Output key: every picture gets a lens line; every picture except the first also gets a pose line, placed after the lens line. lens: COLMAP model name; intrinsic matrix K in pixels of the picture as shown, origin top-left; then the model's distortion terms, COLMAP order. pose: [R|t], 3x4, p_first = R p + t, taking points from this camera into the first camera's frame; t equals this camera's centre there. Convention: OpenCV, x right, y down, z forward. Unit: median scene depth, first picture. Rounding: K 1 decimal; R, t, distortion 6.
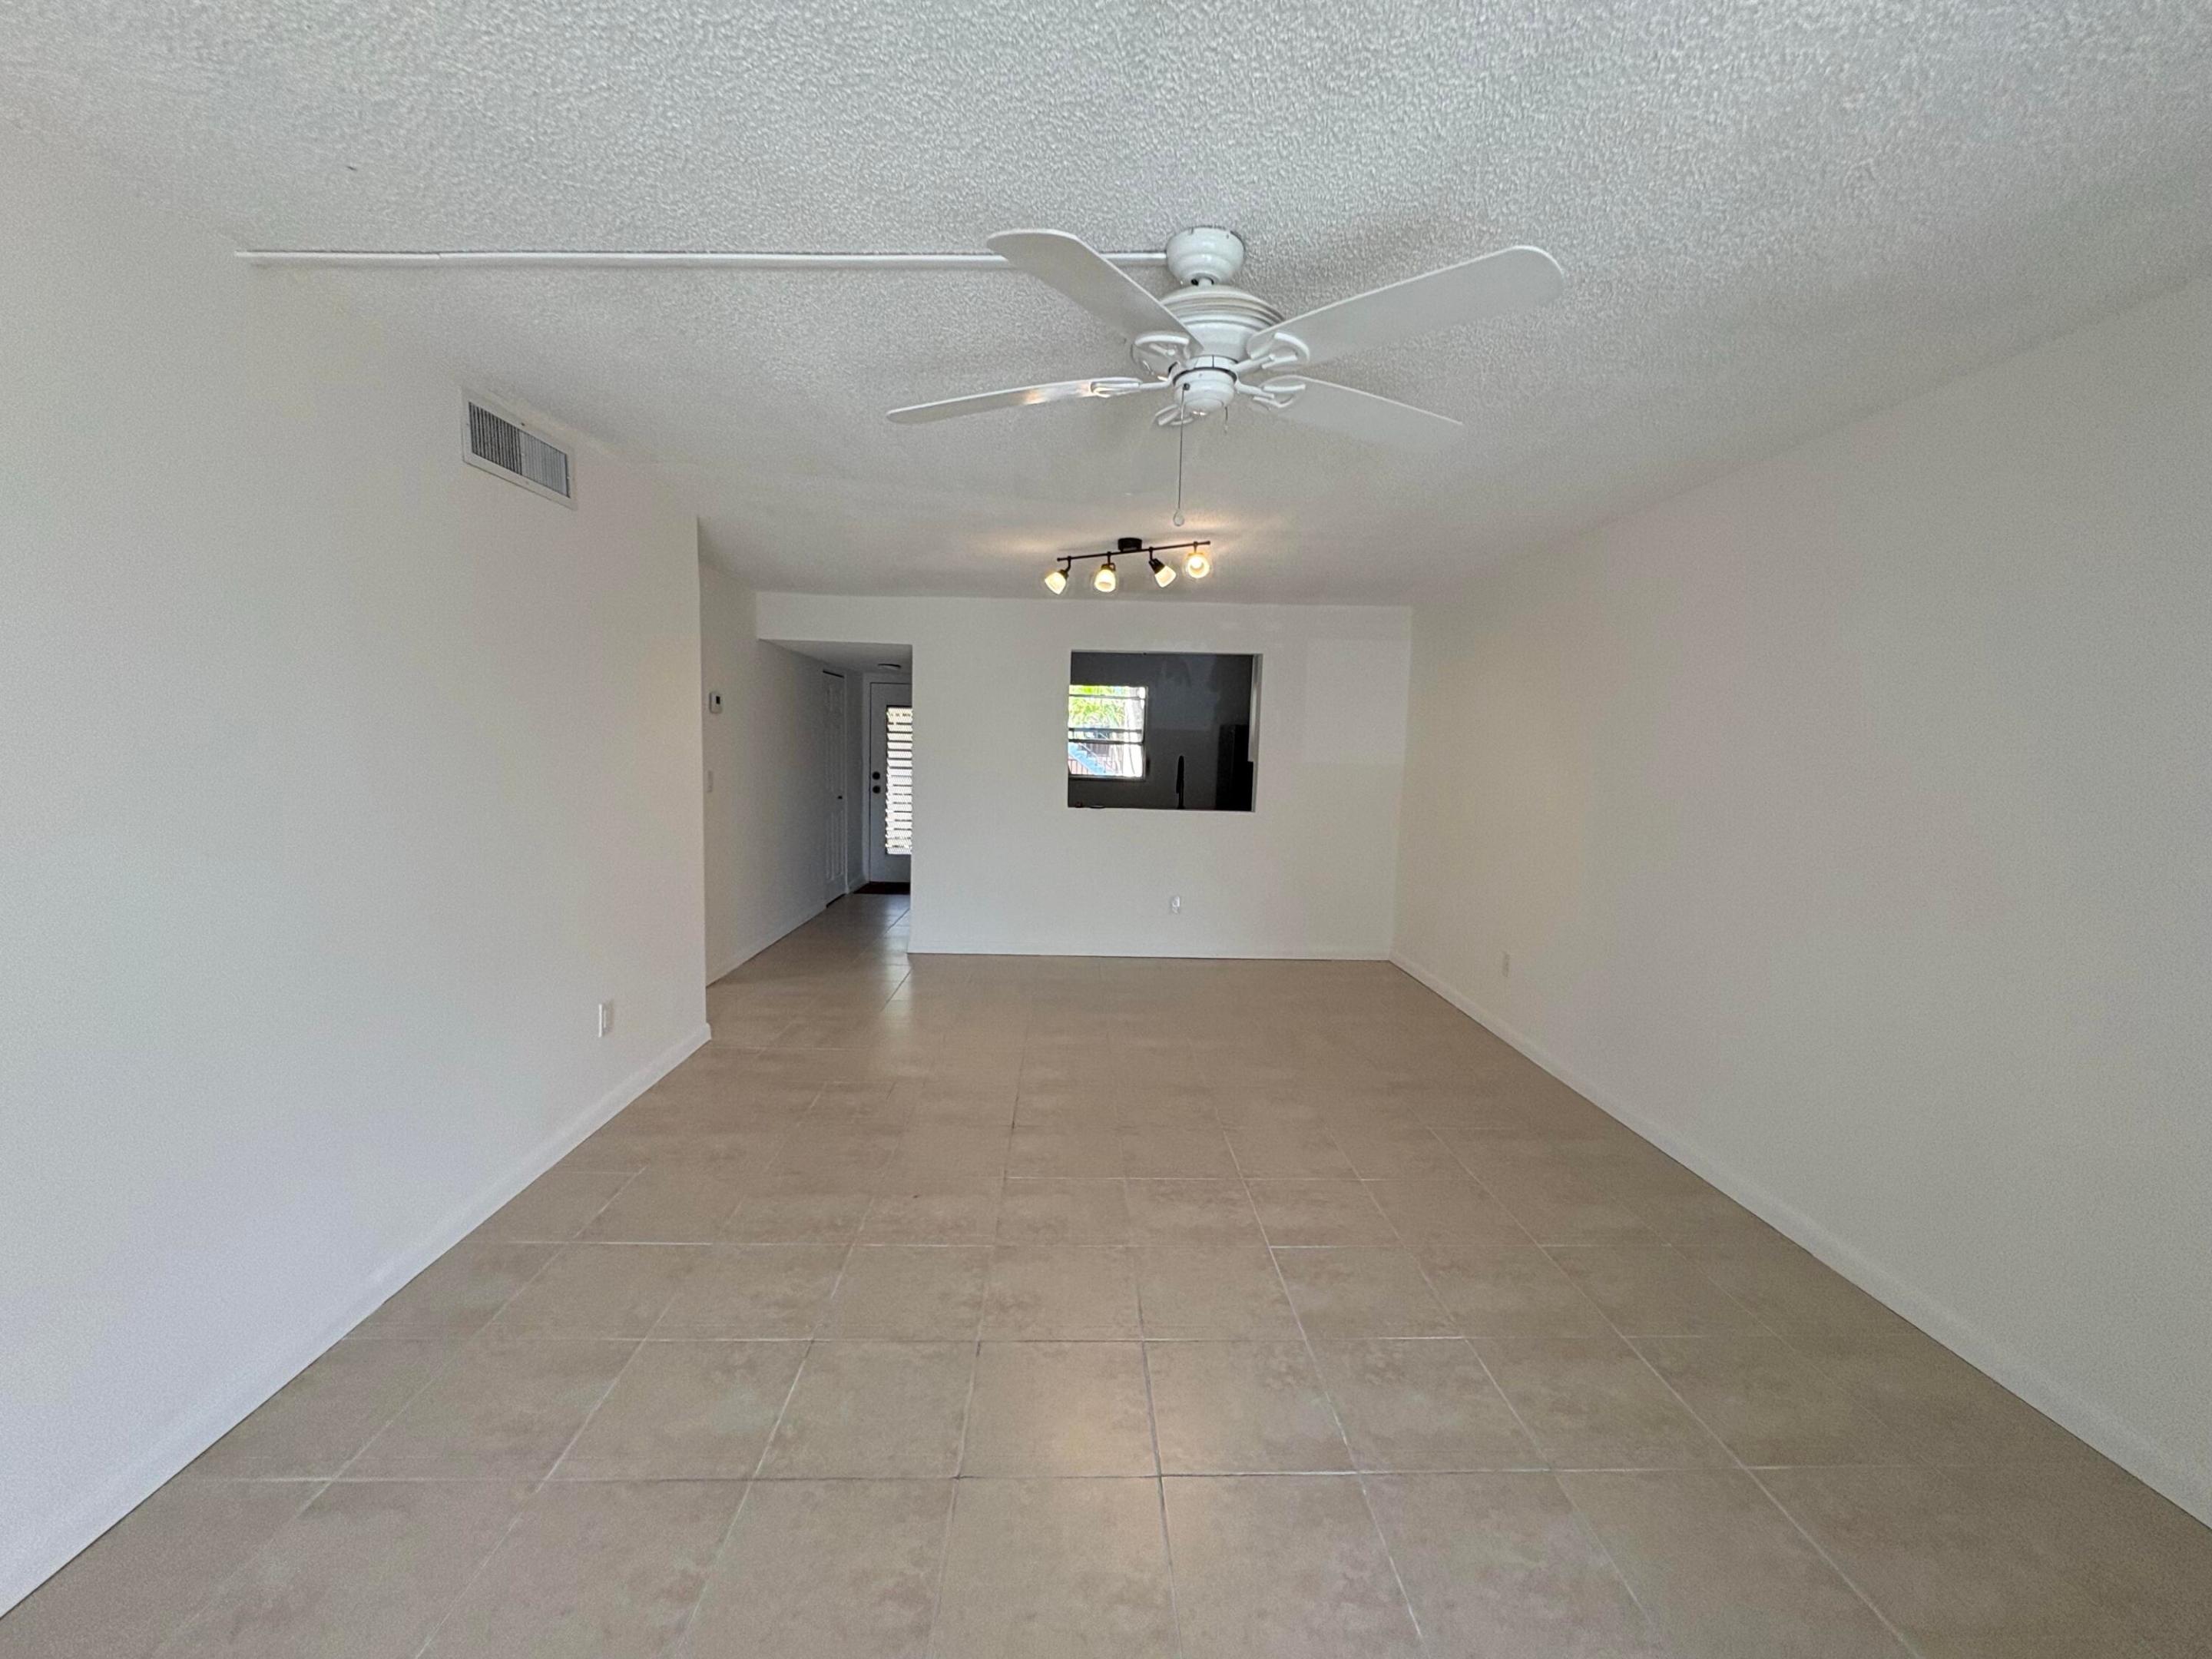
lens RADIAL K [[875.9, 0, 1100.9], [0, 875.9, 833.1], [0, 0, 1]] dist [0.000364, -0.000099]
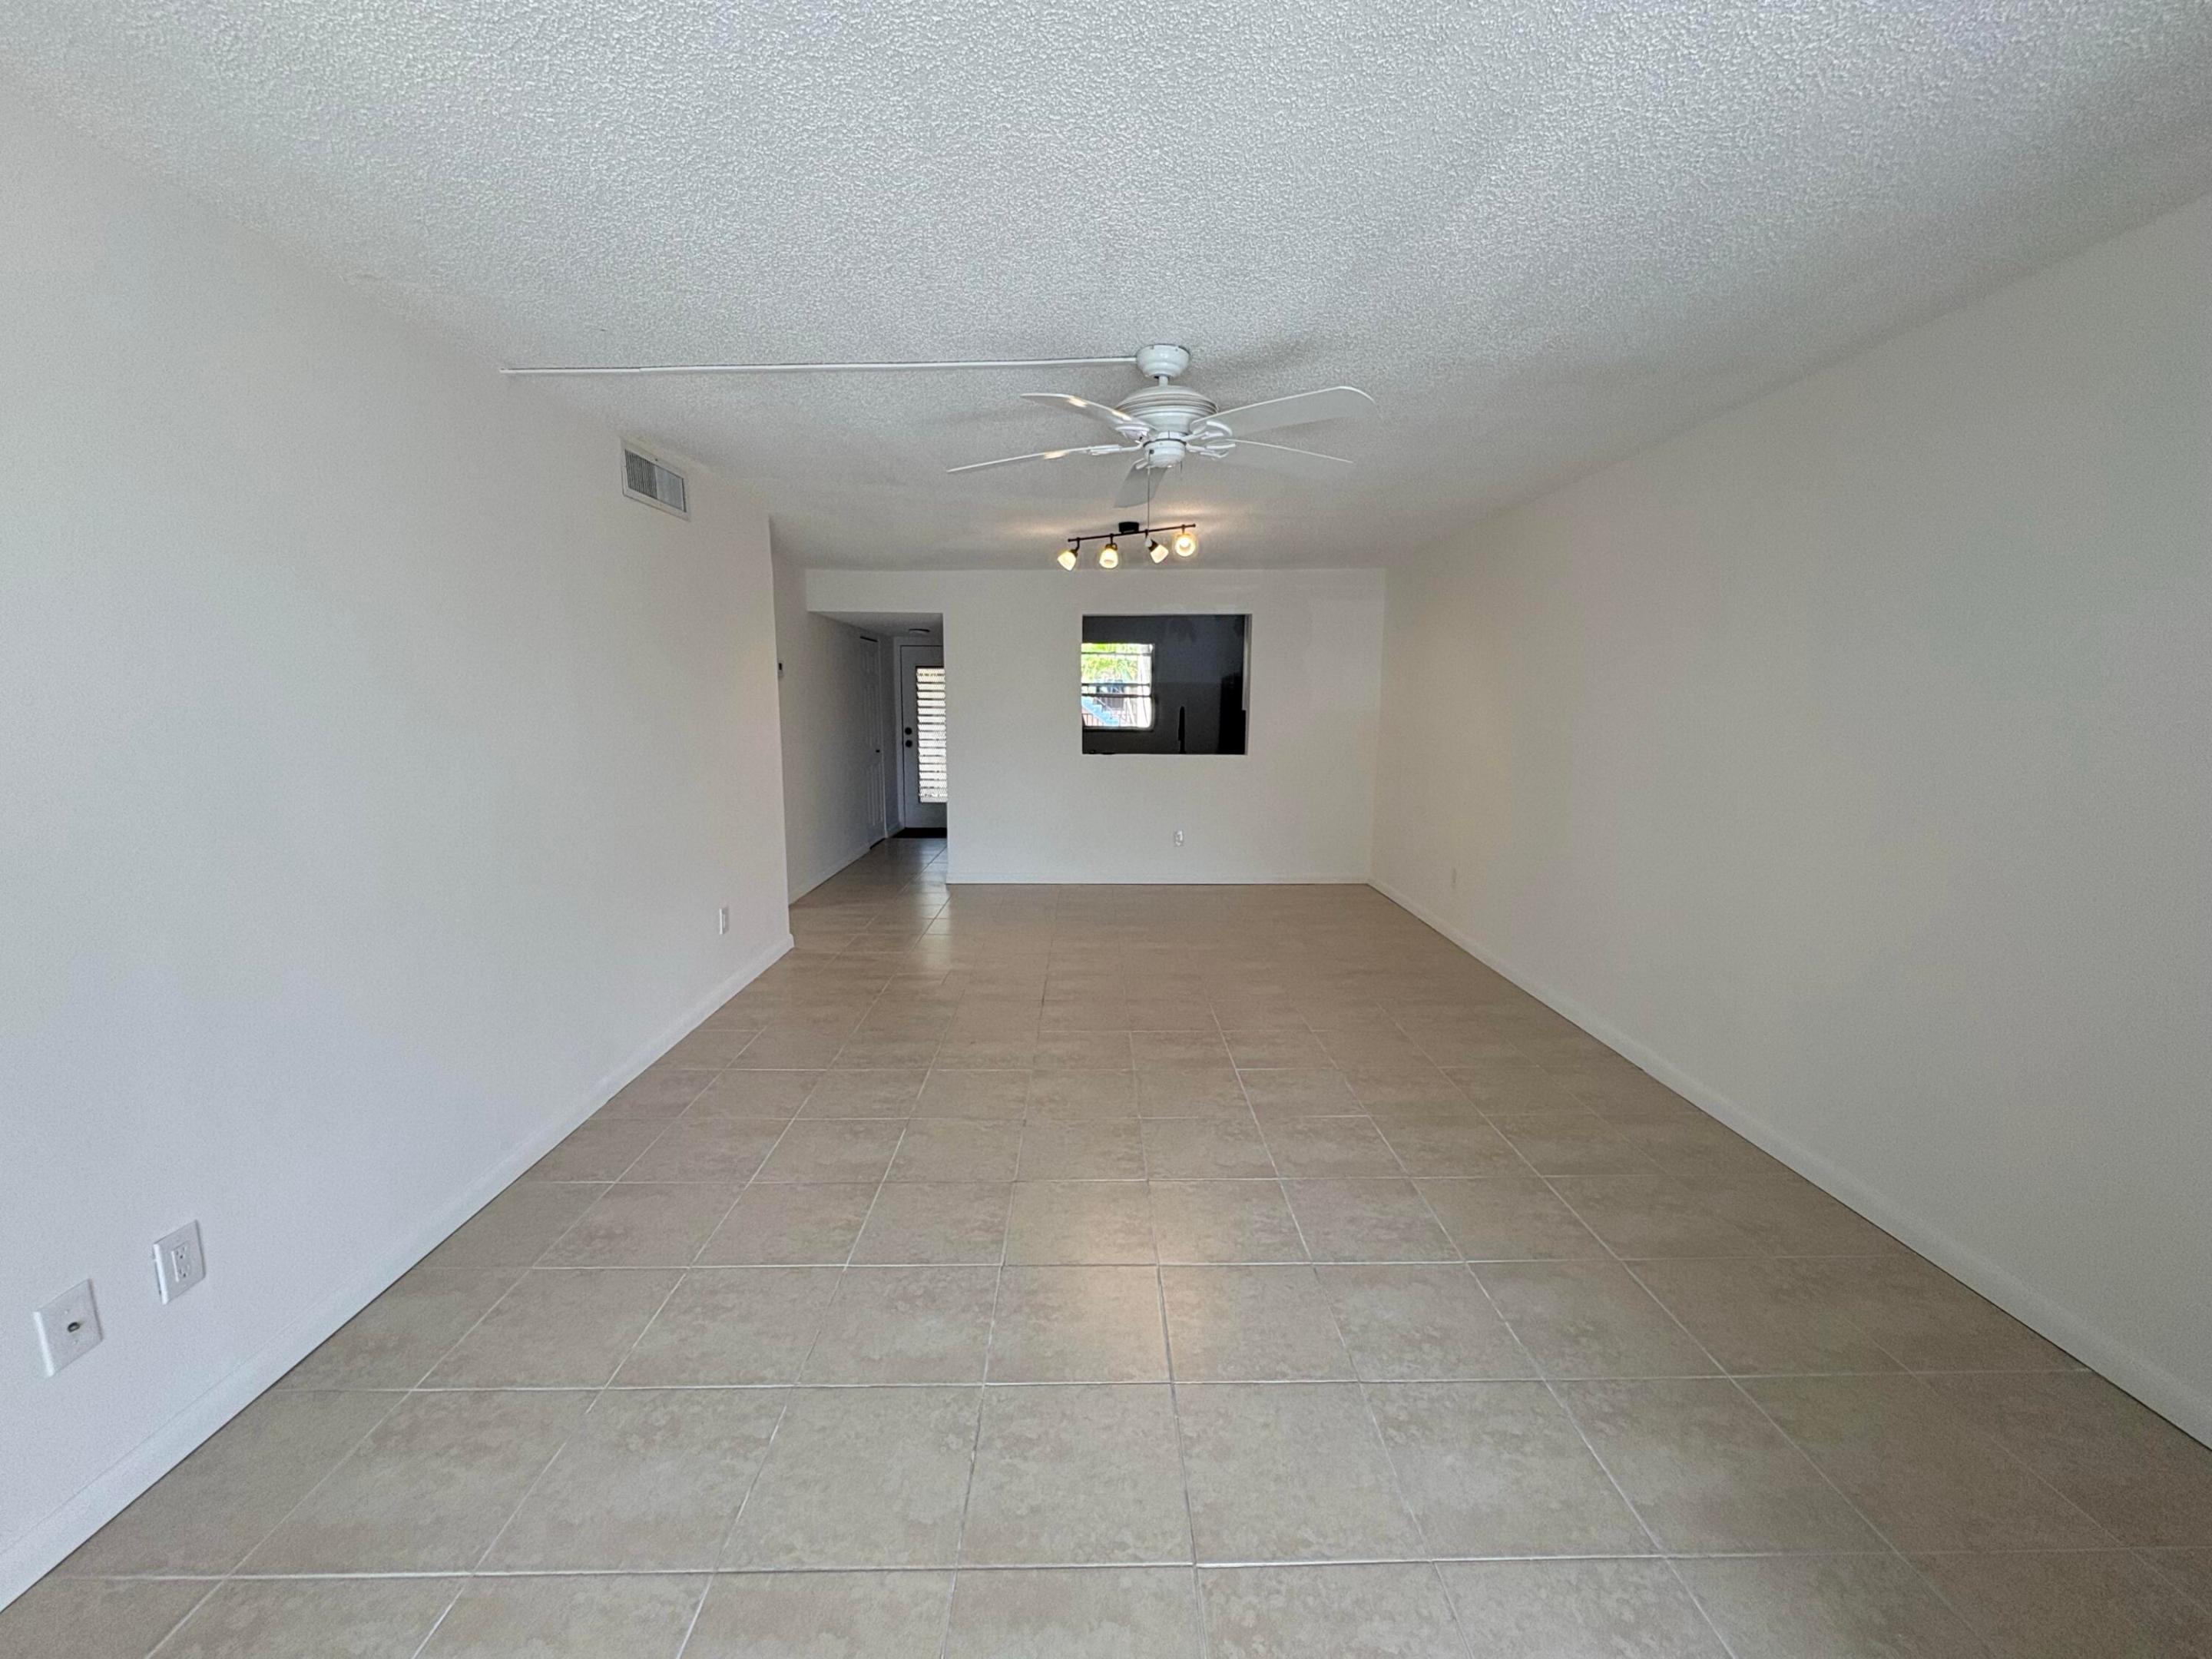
lens RADIAL K [[875.9, 0, 1101.6], [0, 875.9, 832.5], [0, 0, 1]] dist [0.000364, -0.000099]
pose [[0.999609, -0.018503, -0.020949, 0.010622], [0.019542, 0.998532, 0.050524, 0.018321], [0.019983, -0.050913, 0.998503, -0.167505]]
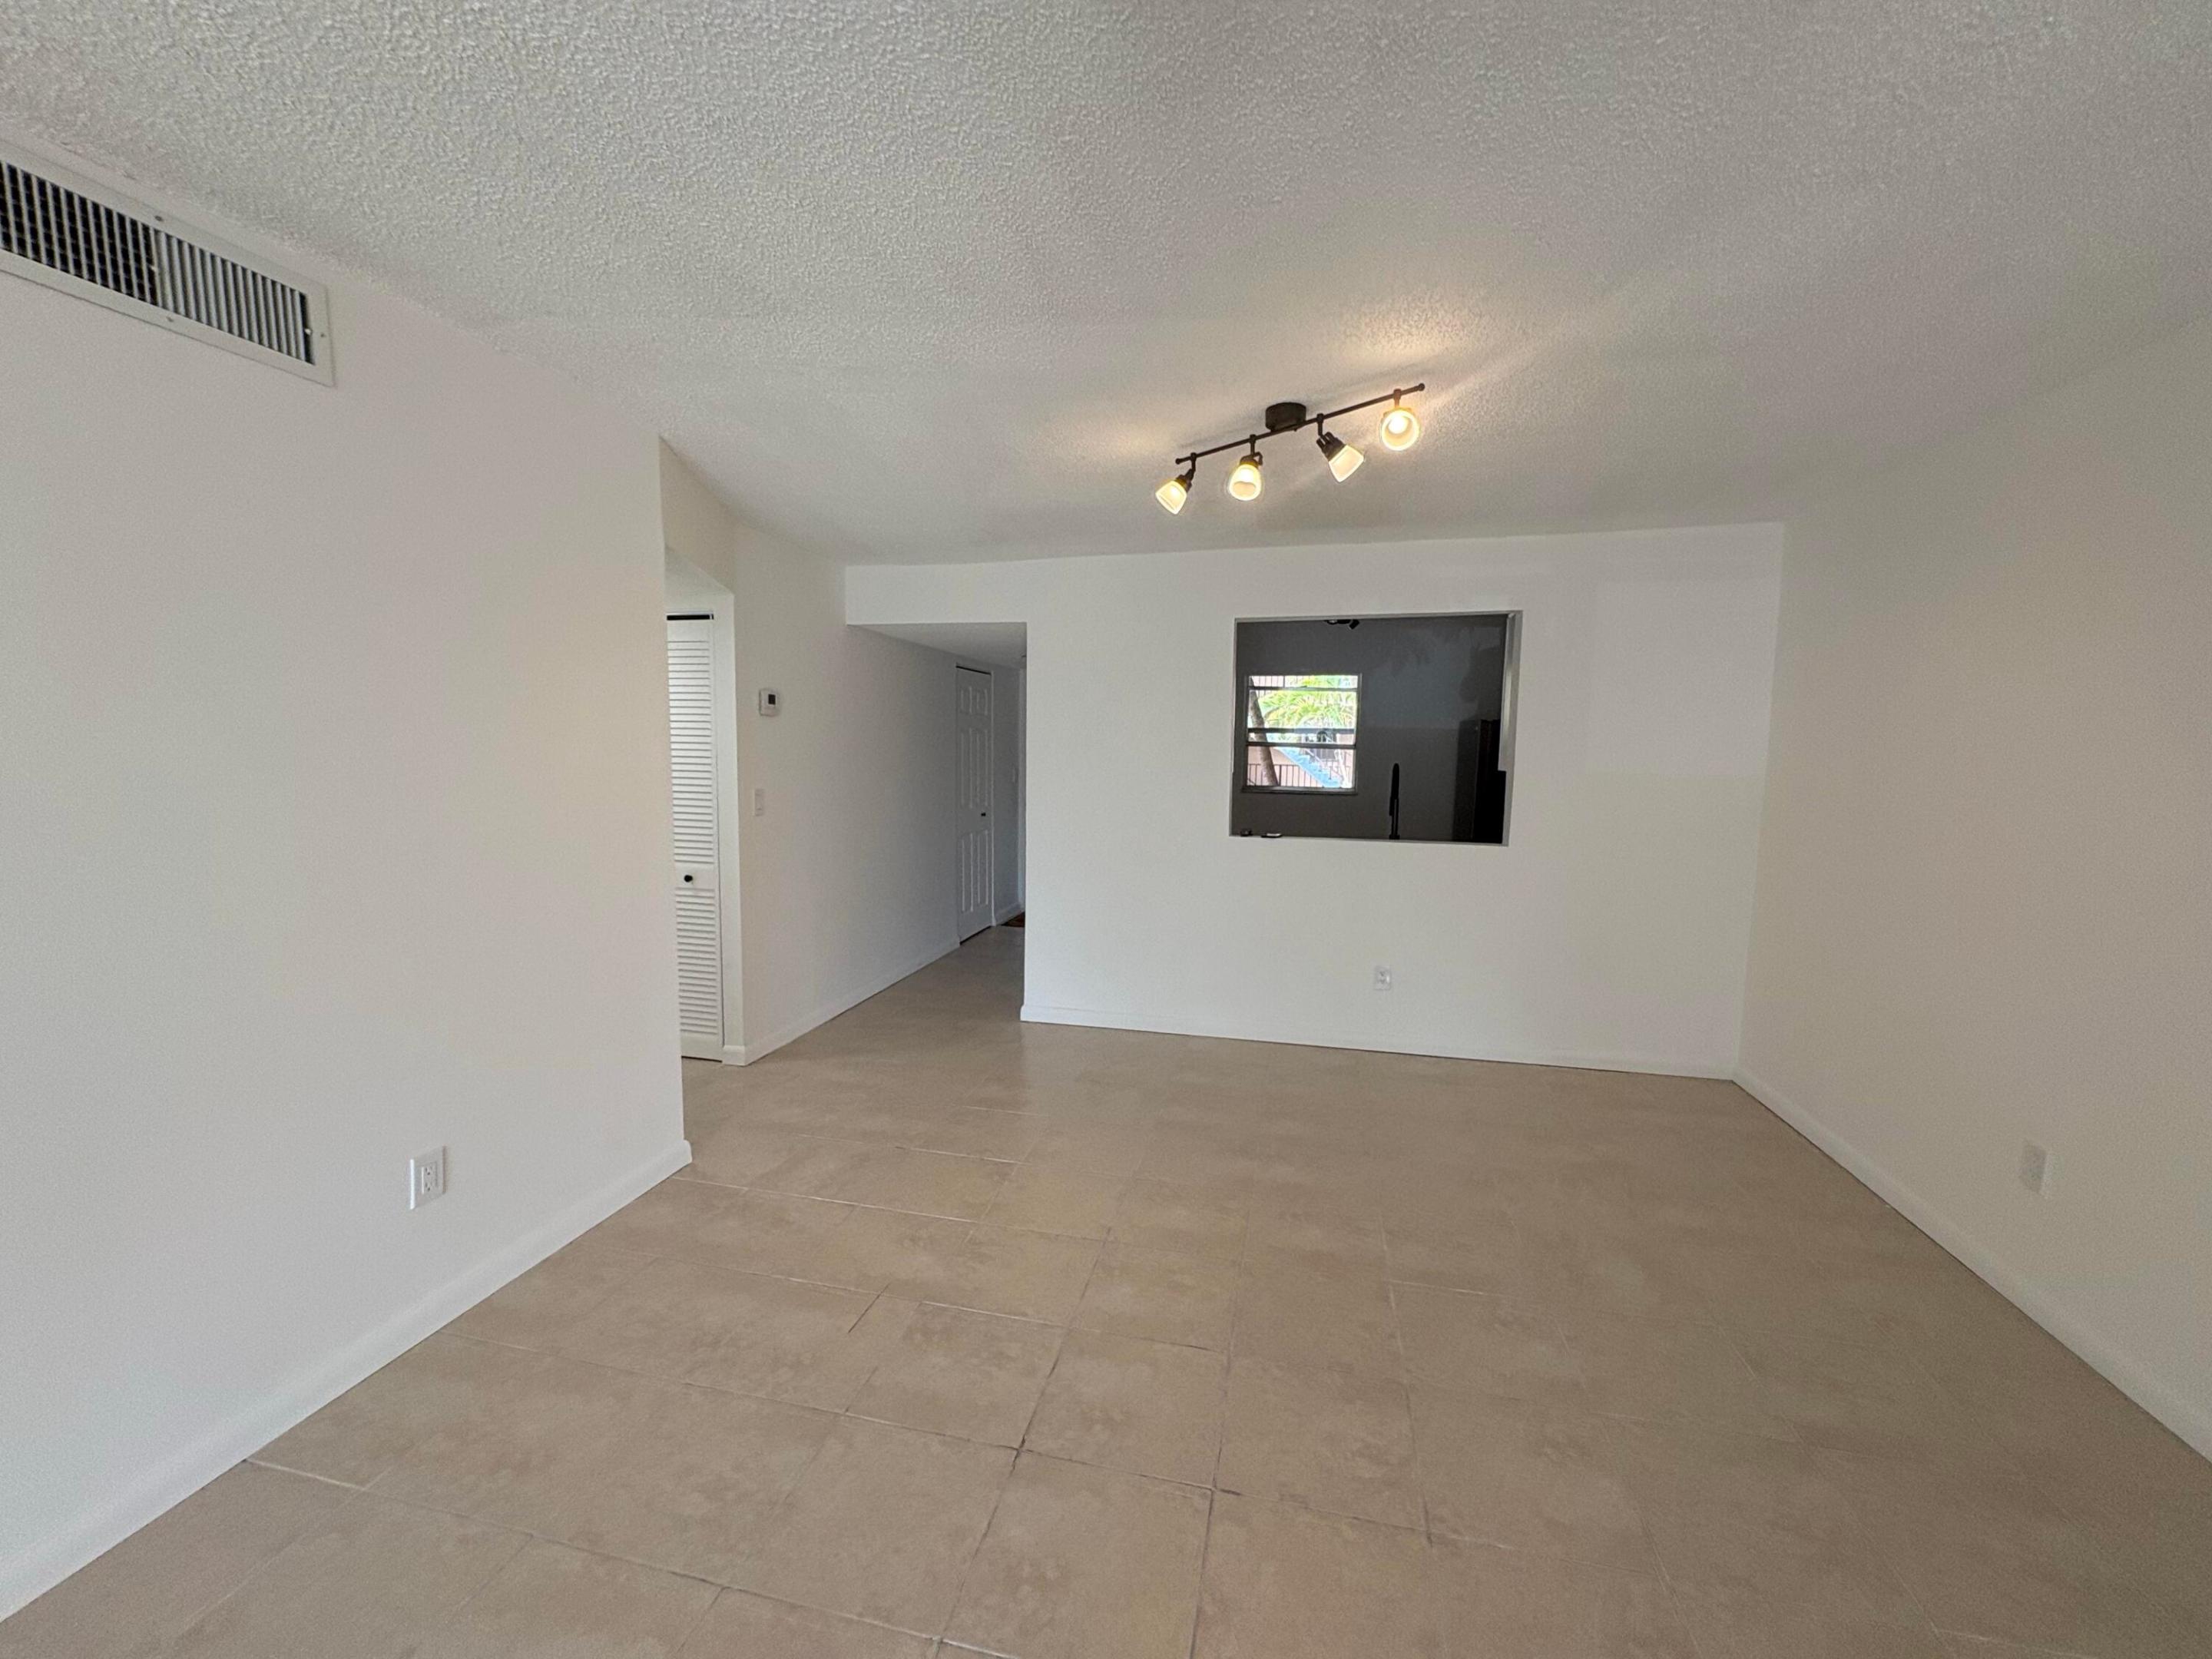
lens RADIAL K [[875.9, 0, 1106.5], [0, 875.9, 830.0], [0, 0, 1]] dist [0.000364, -0.000099]
pose [[0.966871, 0.010878, -0.255033, 0.057020], [-0.013183, 0.999886, -0.007329, -0.032278], [0.254924, 0.010448, 0.966905, 0.315887]]
